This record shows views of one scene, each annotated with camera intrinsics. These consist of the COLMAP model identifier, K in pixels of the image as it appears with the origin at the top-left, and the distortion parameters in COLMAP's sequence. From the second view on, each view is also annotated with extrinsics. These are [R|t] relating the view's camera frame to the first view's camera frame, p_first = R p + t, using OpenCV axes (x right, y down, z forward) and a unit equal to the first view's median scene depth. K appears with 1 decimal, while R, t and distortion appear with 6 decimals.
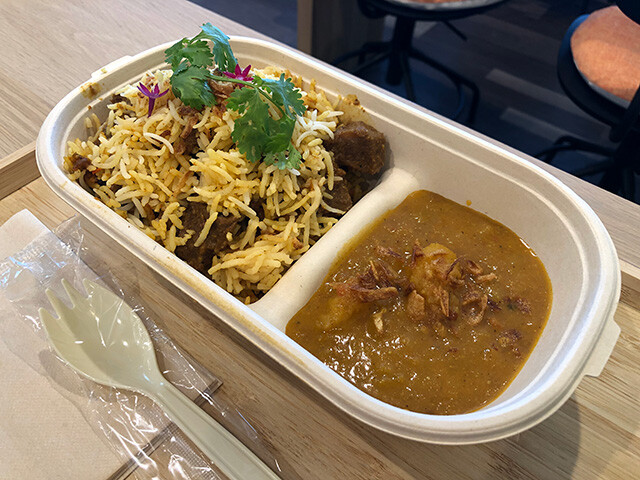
lens RADIAL K [[541.4, 0, 320.0], [0, 541.4, 240.0], [0, 0, 1]] dist [0.000379, 0.002446]
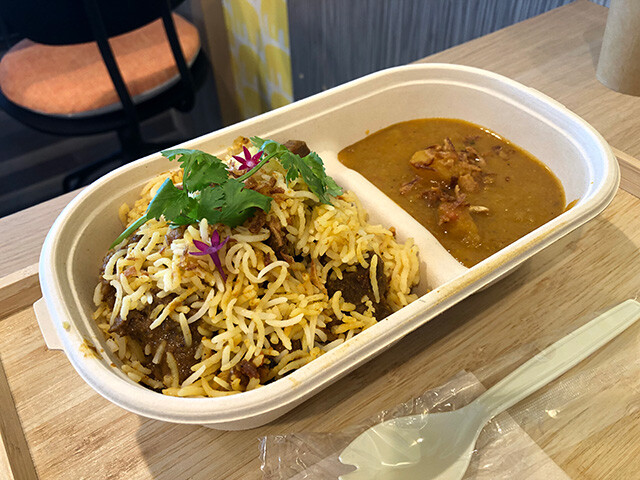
lens RADIAL K [[541.4, 0, 320.0], [0, 541.4, 240.0], [0, 0, 1]] dist [0.000379, 0.002446]
pose [[0.312795, -0.701295, 0.640582, -0.702221], [0.746561, 0.598472, 0.290650, -0.358713], [-0.587202, 0.387320, 0.710758, 0.315950]]
